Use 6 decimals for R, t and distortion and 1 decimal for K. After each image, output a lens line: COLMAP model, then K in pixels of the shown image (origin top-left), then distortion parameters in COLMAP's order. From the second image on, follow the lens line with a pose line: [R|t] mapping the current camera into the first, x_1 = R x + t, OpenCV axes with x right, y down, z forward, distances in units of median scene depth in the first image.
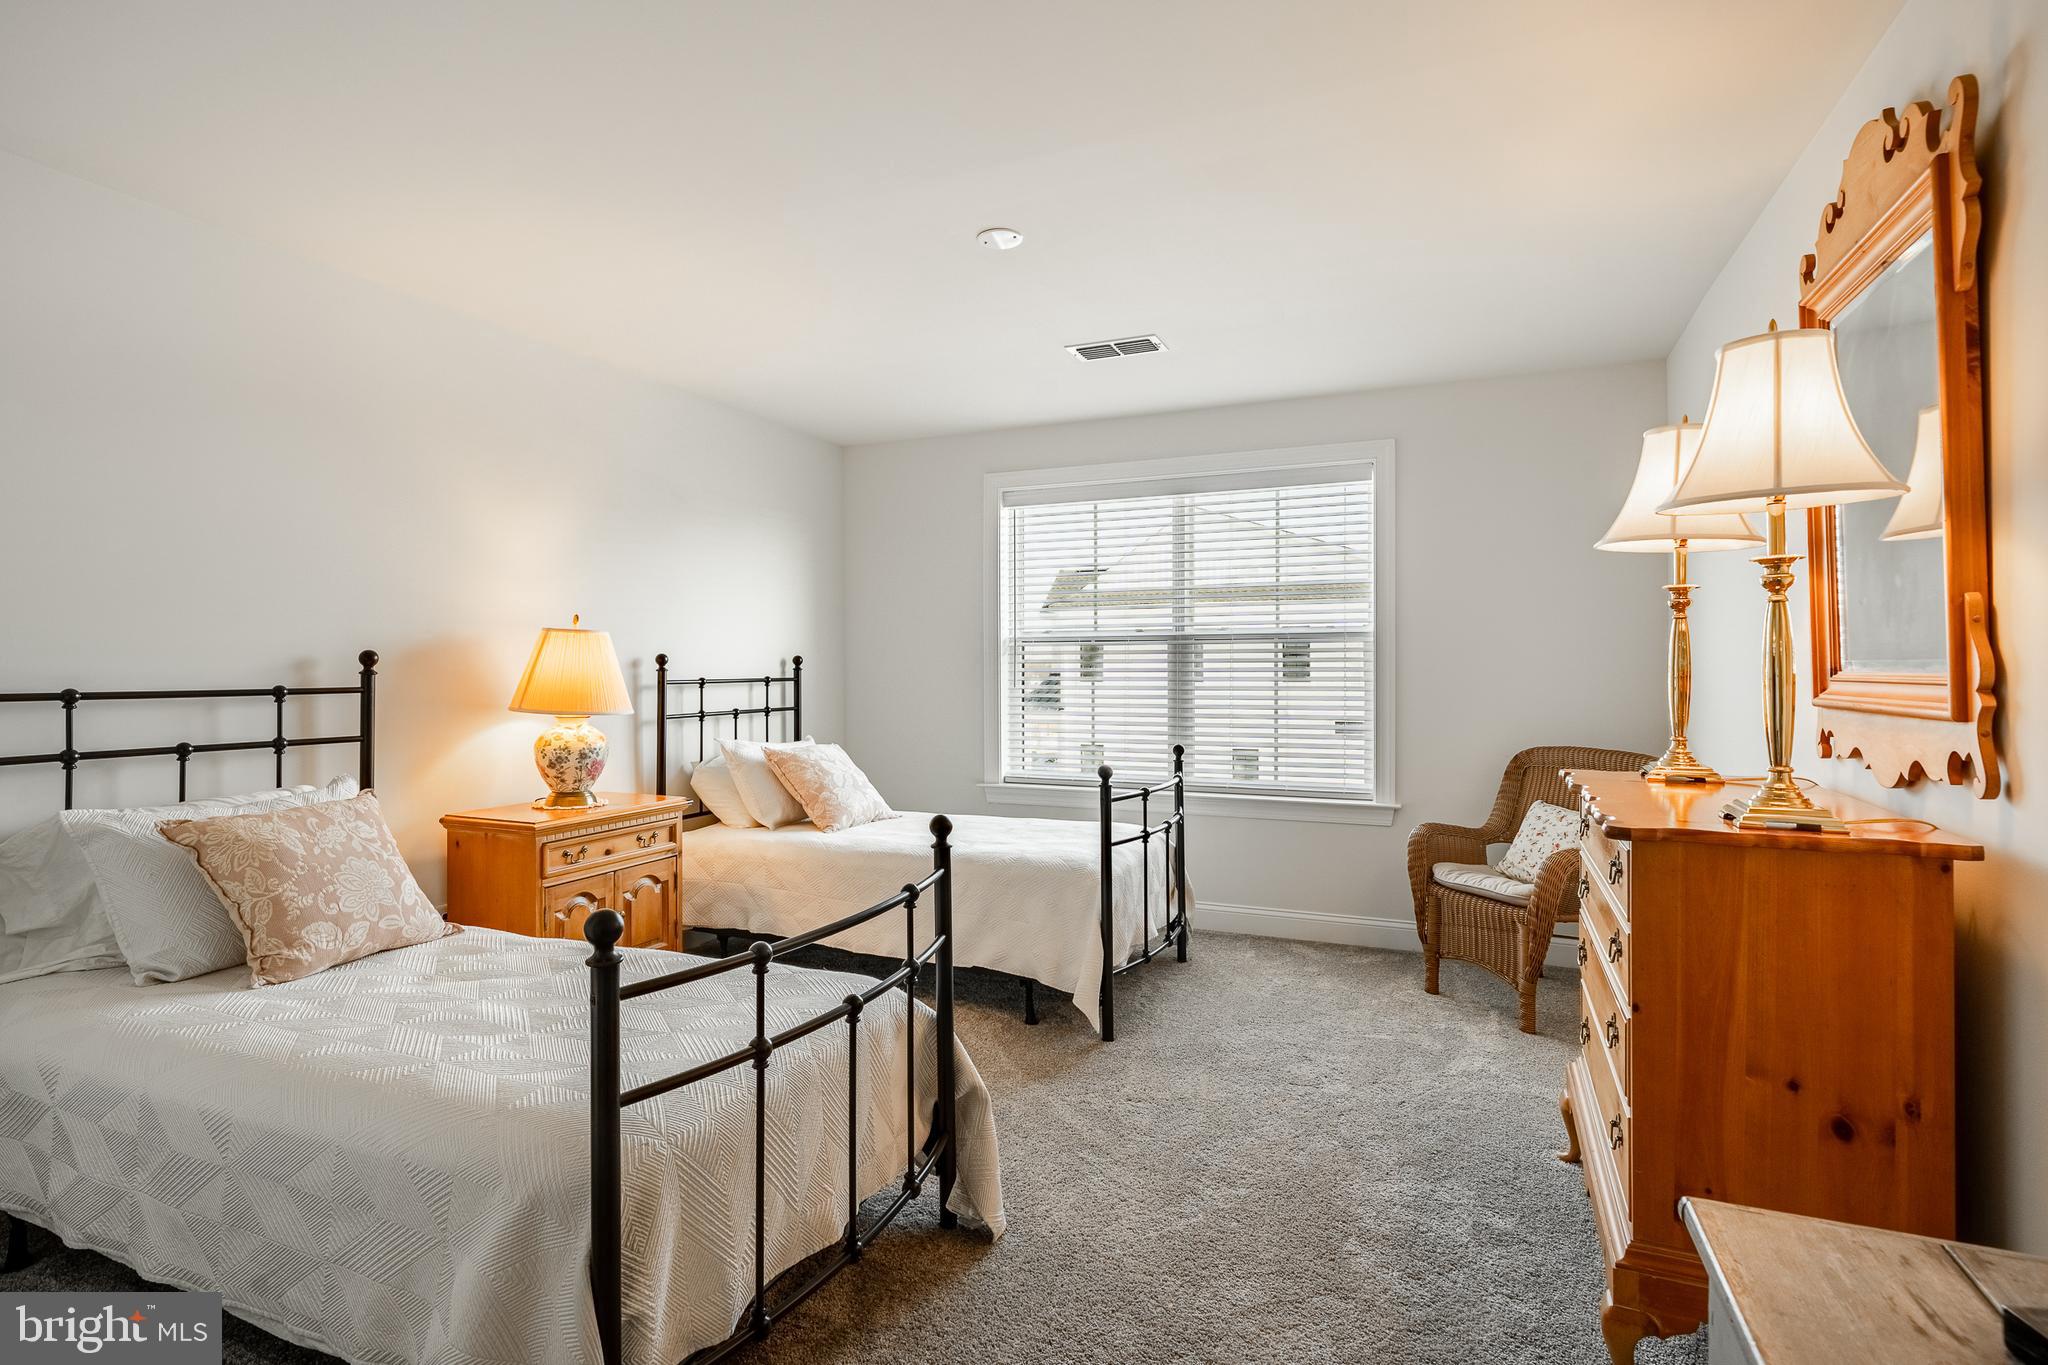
lens RADIAL K [[969.1, 0, 1025.6], [0, 969.1, 655.2], [0, 0, 1]] dist [0.001100, -0.000244]
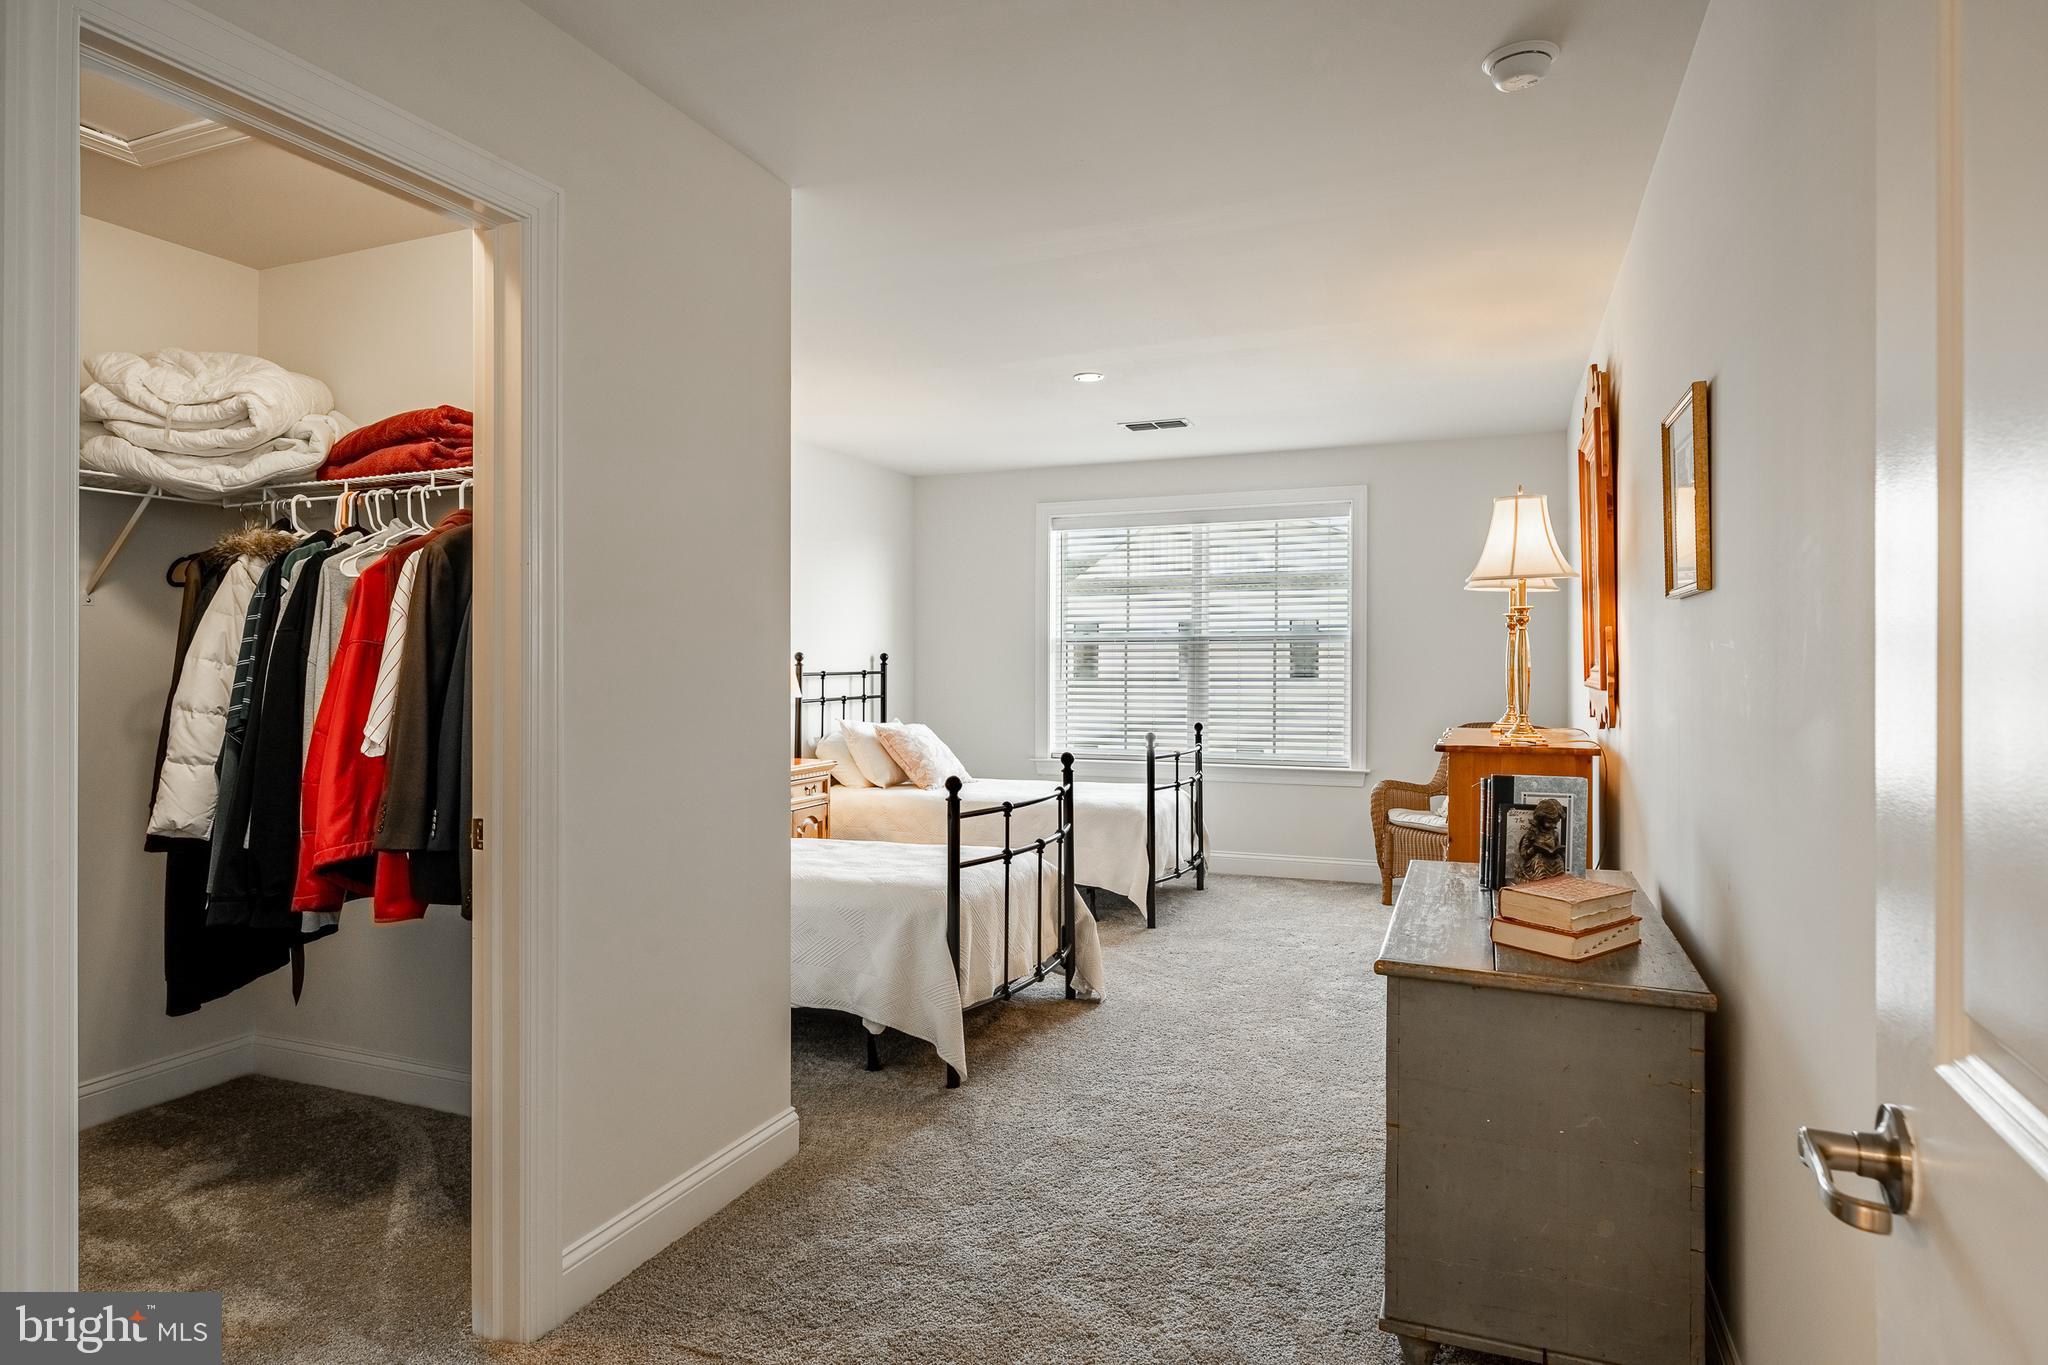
lens RADIAL K [[1148.5, 0, 1017.9], [0, 1148.5, 670.3], [0, 0, 1]] dist [-0.000270, -0.002604]
pose [[0.999722, 0.000924, 0.023573, -0.123474], [-0.001369, 0.999821, 0.018889, -0.006578], [-0.023552, -0.018916, 0.999544, -0.542724]]
